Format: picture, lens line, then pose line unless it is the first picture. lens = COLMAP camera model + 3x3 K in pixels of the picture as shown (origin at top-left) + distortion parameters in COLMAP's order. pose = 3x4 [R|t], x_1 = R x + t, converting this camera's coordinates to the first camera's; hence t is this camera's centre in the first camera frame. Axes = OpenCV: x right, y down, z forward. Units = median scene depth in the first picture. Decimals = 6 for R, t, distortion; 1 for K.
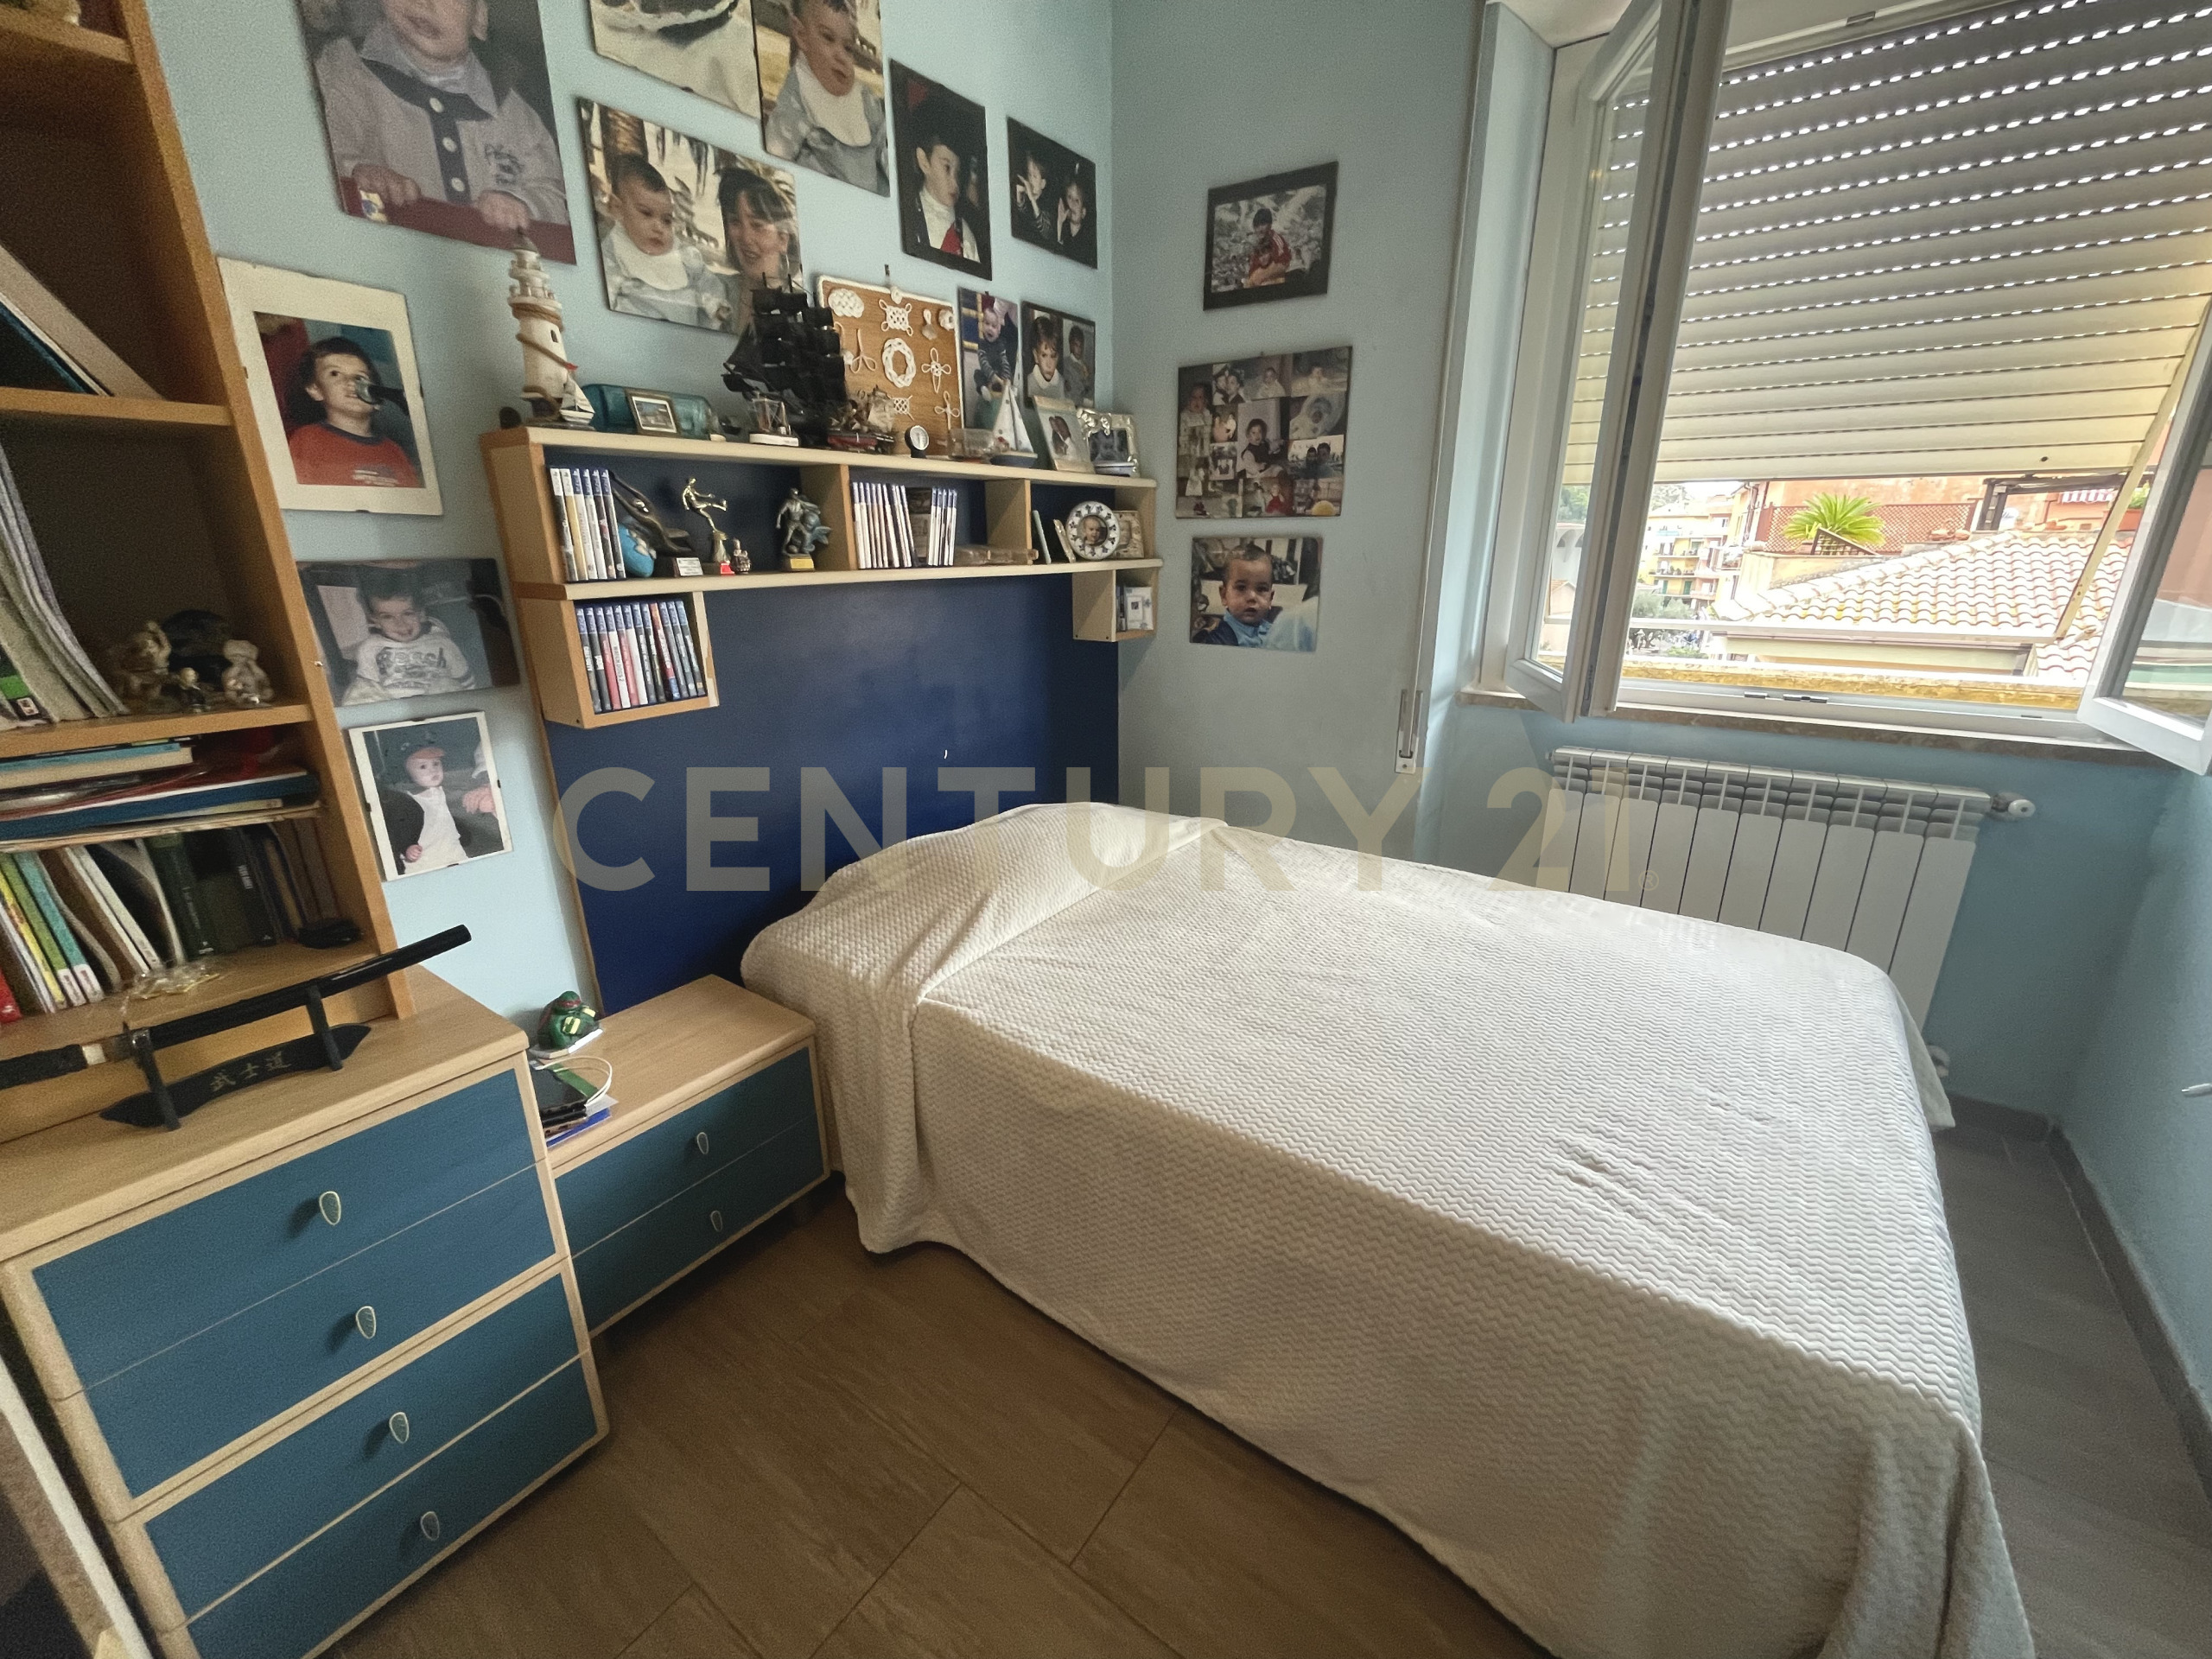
lens RADIAL K [[897.3, 0, 1105.1], [0, 897.3, 825.8], [0, 0, 1]] dist [0.001122, -0.000617]
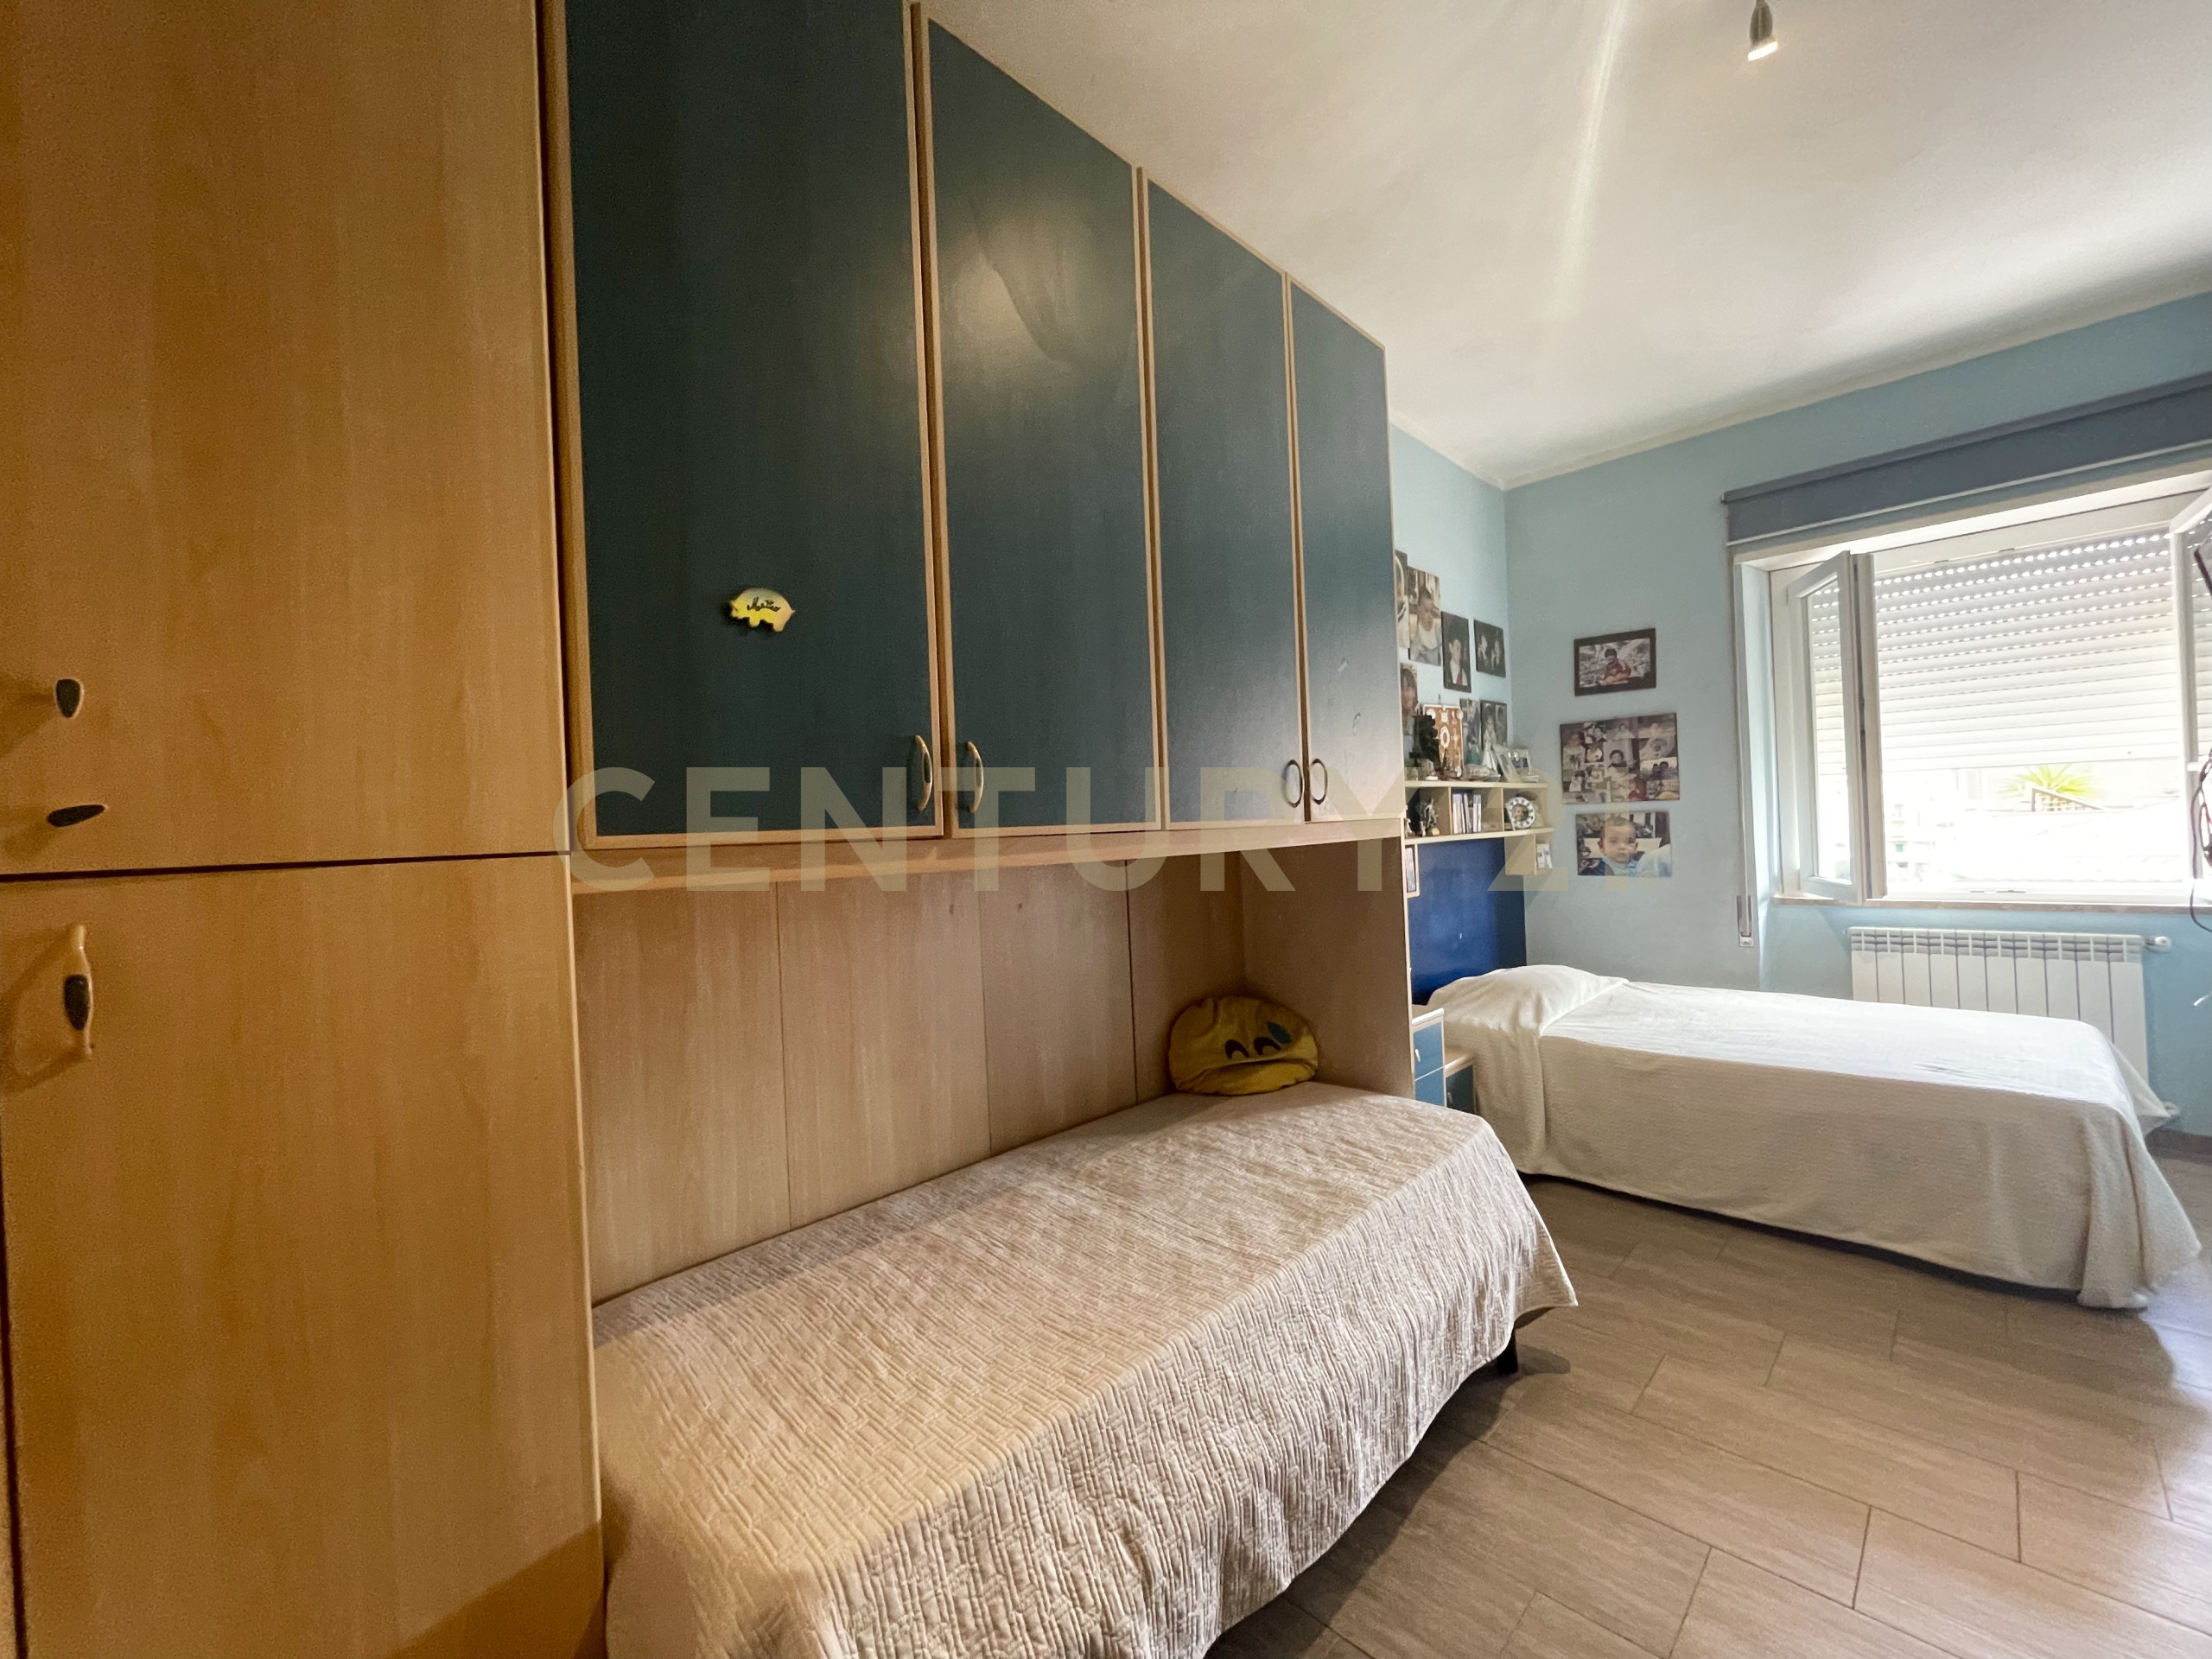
lens RADIAL K [[897.3, 0, 1104.8], [0, 897.3, 827.8], [0, 0, 1]] dist [0.001122, -0.000617]
pose [[0.986141, -0.034285, -0.162327, -0.554242], [-0.016480, 0.953332, -0.301475, 0.250745], [0.165087, 0.299972, 0.939555, -0.804227]]
